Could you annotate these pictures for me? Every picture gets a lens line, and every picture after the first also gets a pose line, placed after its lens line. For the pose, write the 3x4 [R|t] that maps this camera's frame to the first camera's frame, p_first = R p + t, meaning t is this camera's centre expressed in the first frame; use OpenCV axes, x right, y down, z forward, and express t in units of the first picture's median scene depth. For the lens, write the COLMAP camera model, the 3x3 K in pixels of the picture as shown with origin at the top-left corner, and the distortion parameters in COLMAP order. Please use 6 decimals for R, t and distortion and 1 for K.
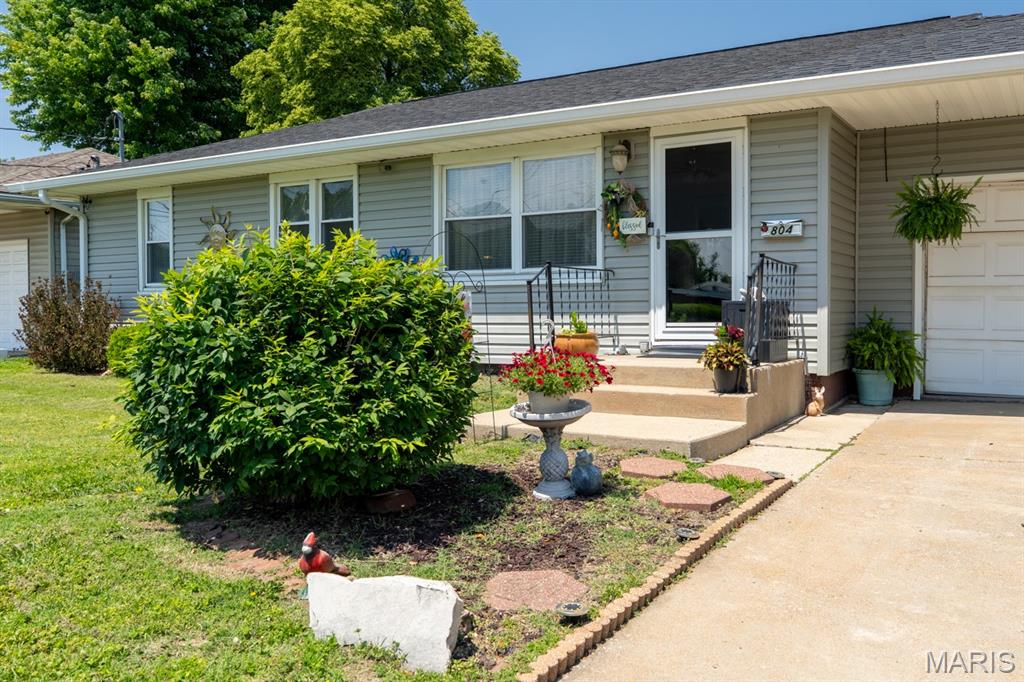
lens RADIAL K [[795.8, 0, 529.1], [0, 795.8, 318.2], [0, 0, 1]] dist [-0.002403, -0.002915]
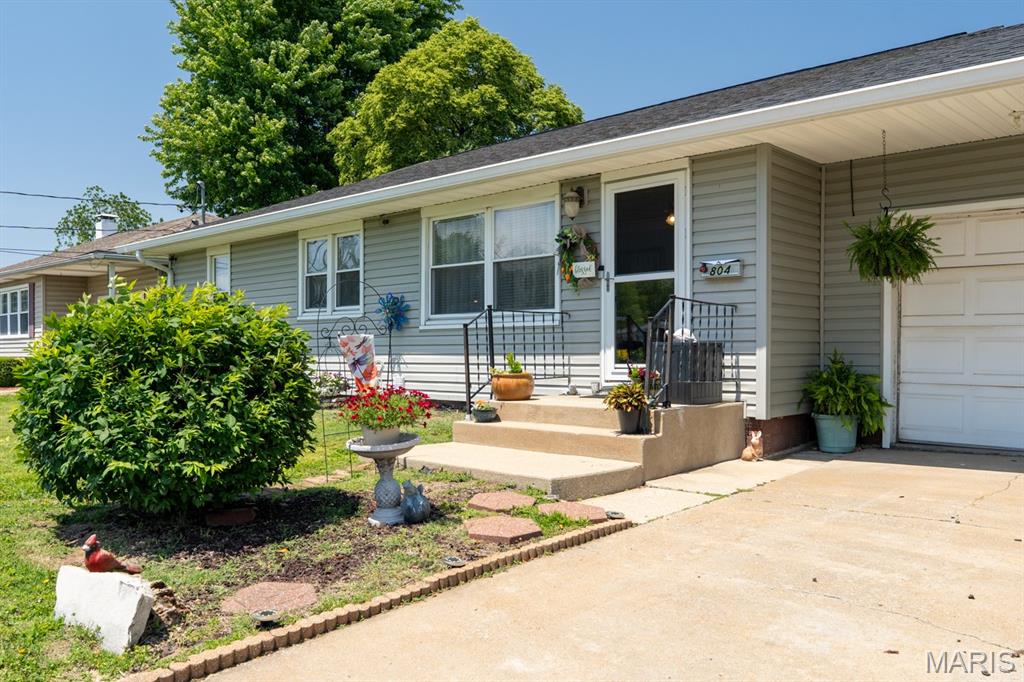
lens RADIAL K [[781.5, 0, 507.9], [0, 781.5, 344.8], [0, 0, 1]] dist [0.001911, -0.007311]
pose [[0.967590, 0.000066, -0.252527, 0.297999], [-0.004237, 0.999863, -0.015971, -0.002302], [0.252491, 0.016523, 0.967458, -0.001310]]
